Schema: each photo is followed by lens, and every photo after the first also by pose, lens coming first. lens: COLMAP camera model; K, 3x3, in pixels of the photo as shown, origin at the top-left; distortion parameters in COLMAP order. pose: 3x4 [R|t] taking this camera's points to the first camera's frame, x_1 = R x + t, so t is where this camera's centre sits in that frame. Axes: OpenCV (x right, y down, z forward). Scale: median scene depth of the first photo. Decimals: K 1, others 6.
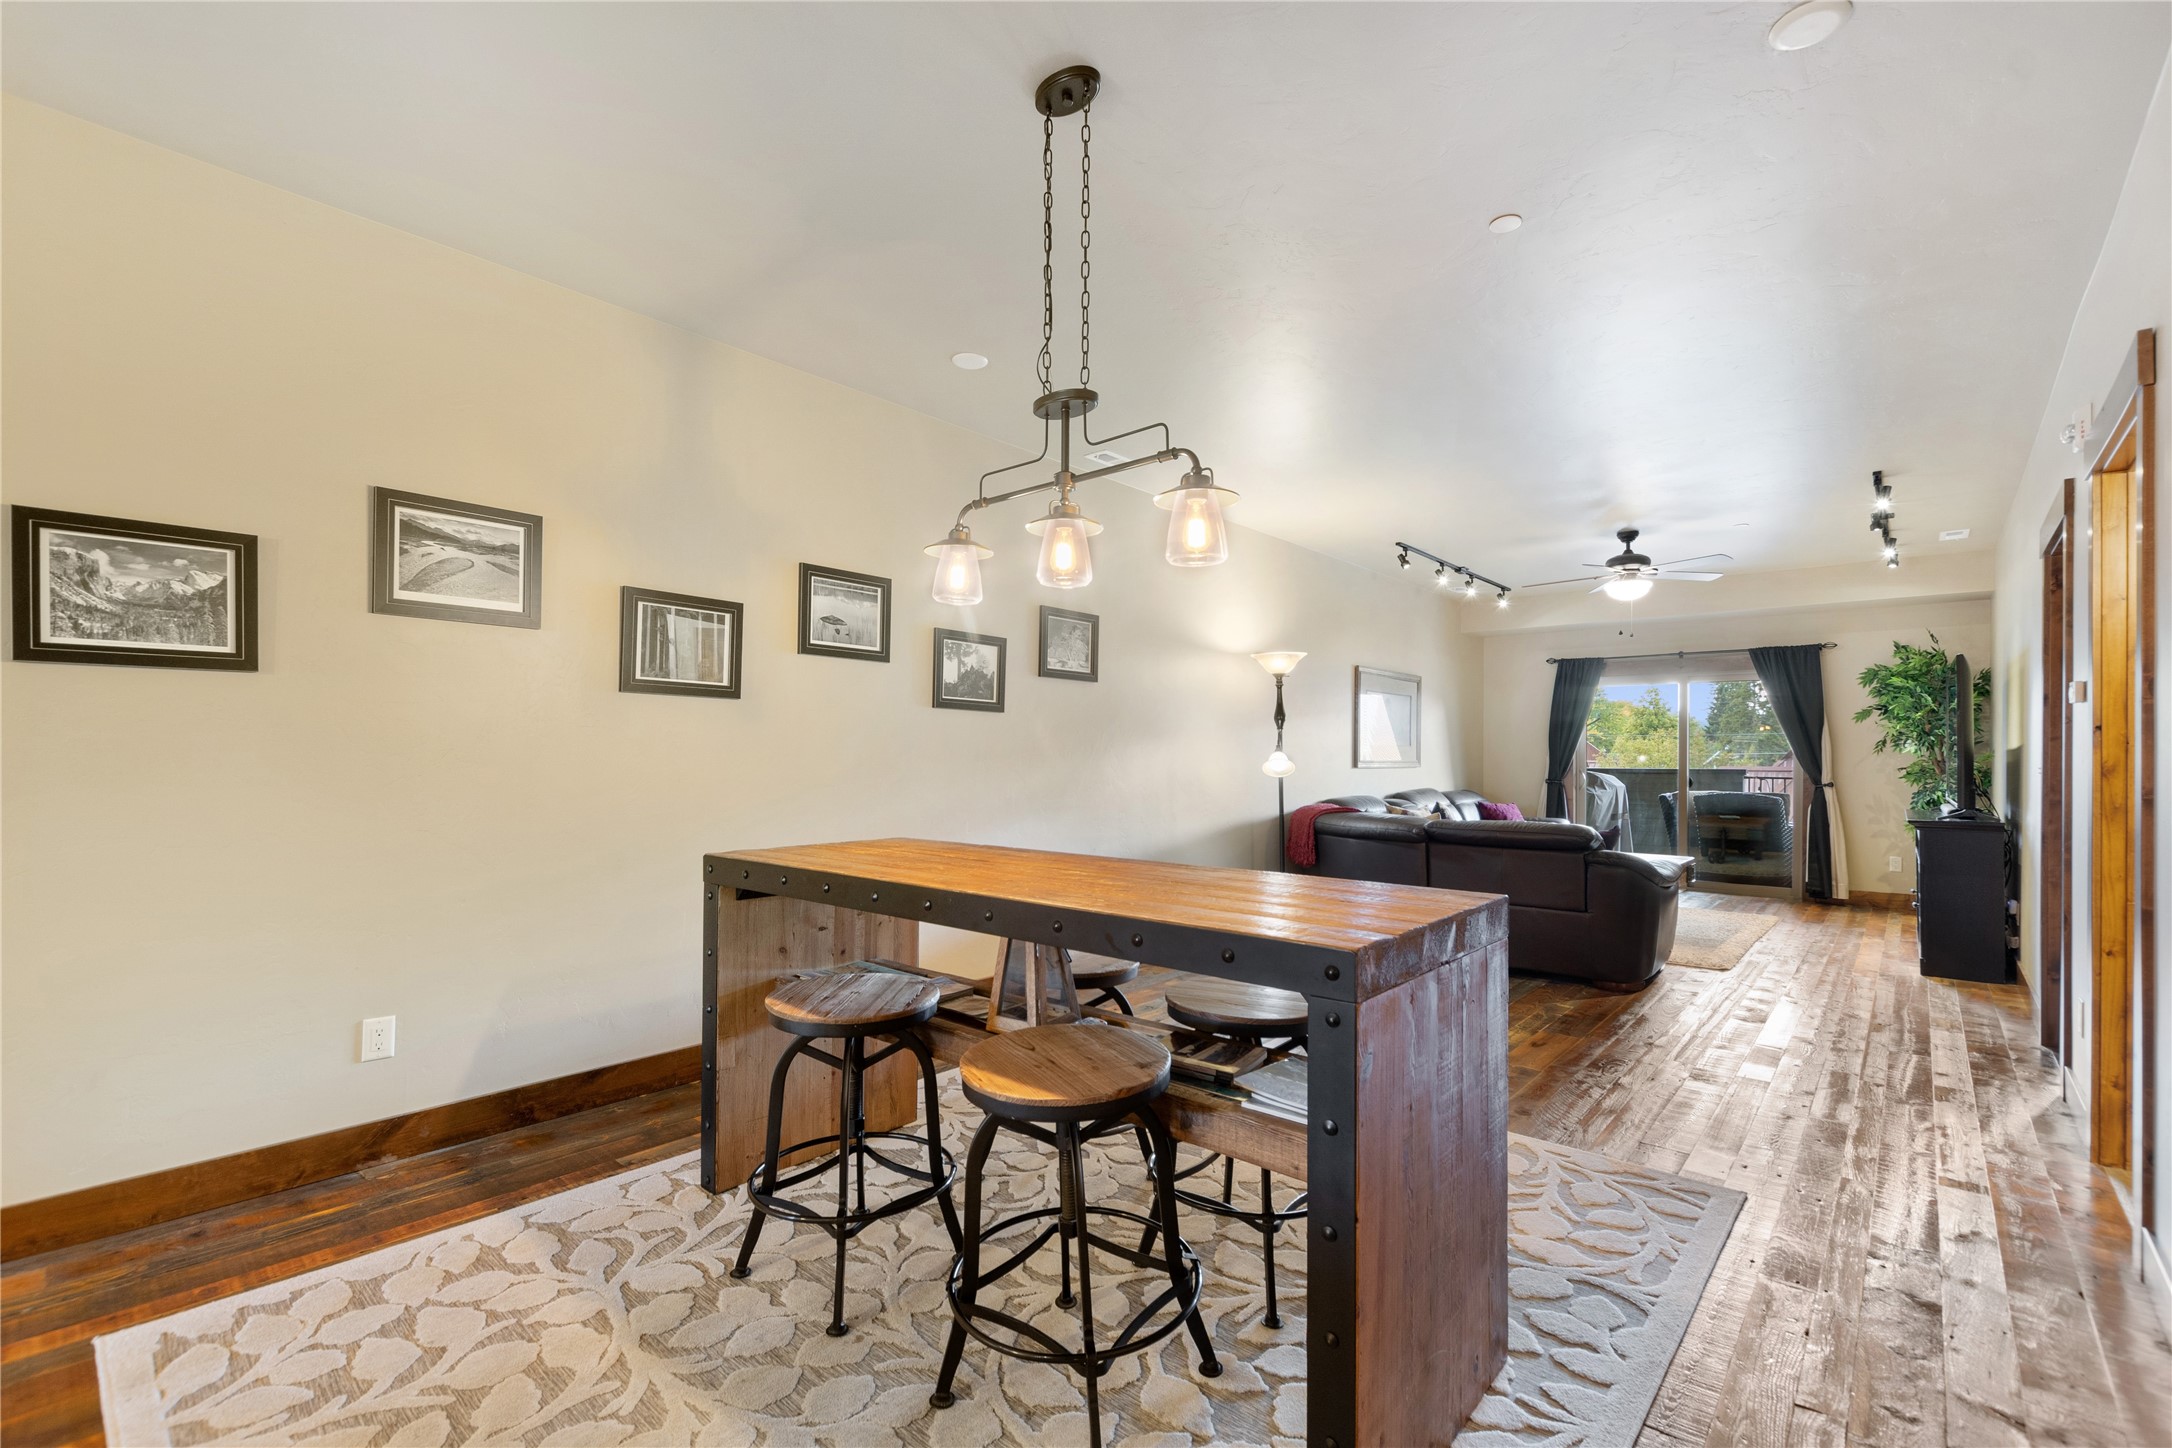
lens RADIAL K [[942.5, 0, 1086.0], [0, 942.5, 724.0], [0, 0, 1]] dist [0.013745, -0.007517]
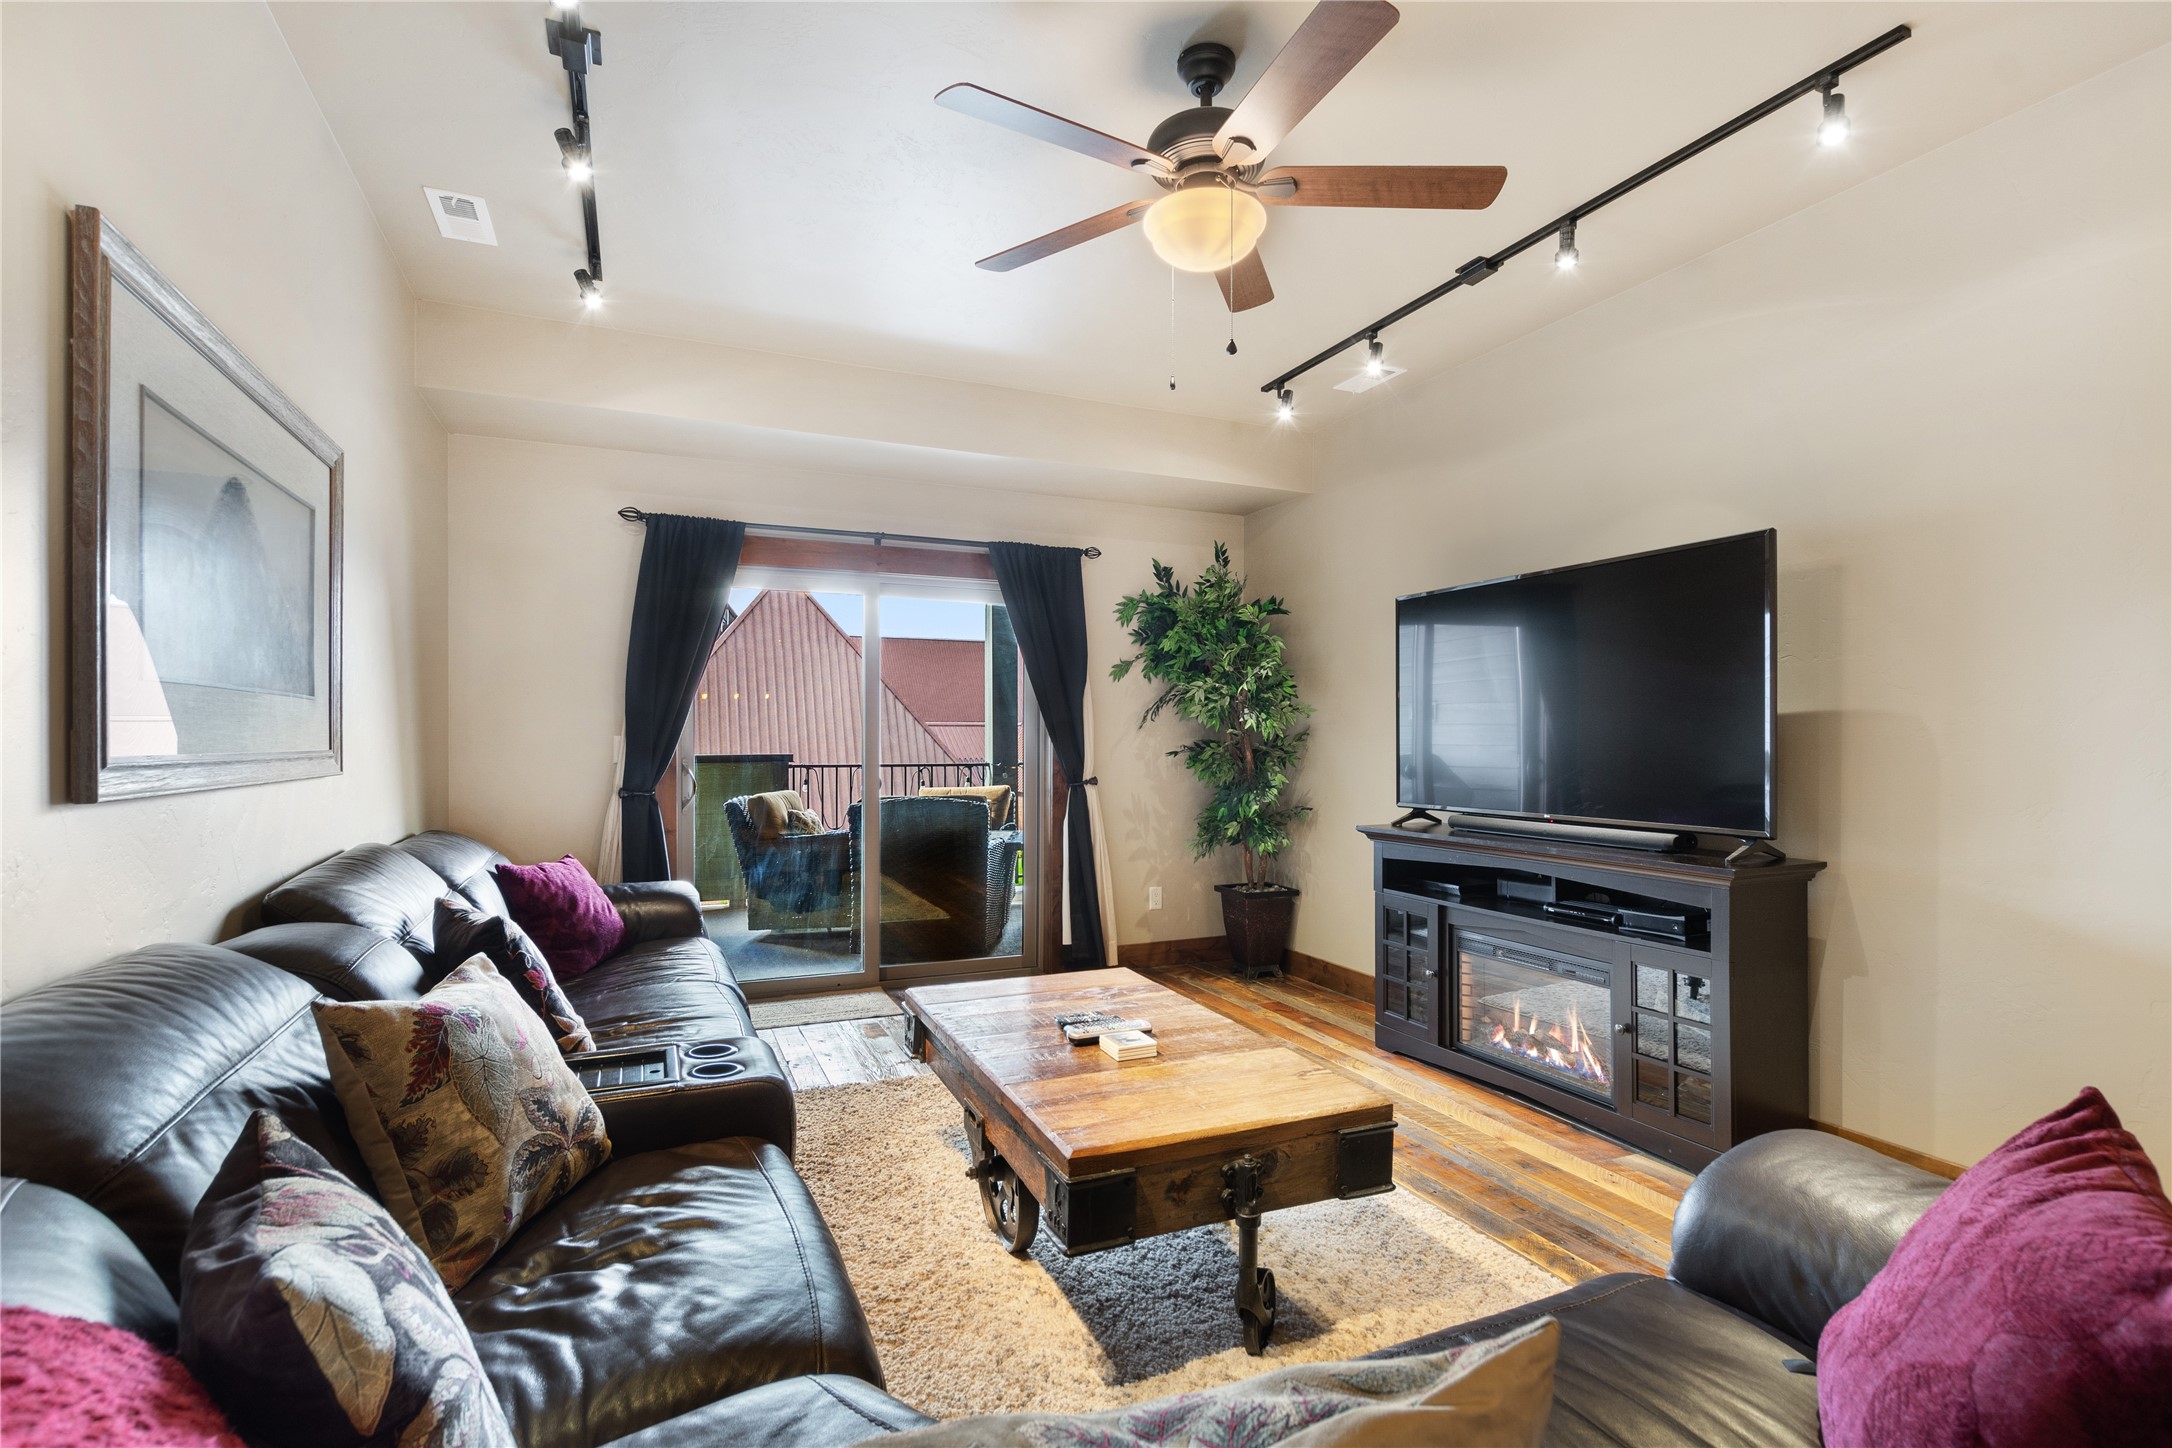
lens RADIAL K [[1017.7, 0, 1083.0], [0, 1017.7, 744.0], [0, 0, 1]] dist [-0.003209, 0.000032]
pose [[0.431625, -0.007596, 0.902021, 0.191849], [-0.027972, 0.999371, 0.021800, 0.026228], [-0.901619, -0.034640, 0.431141, 0.729613]]
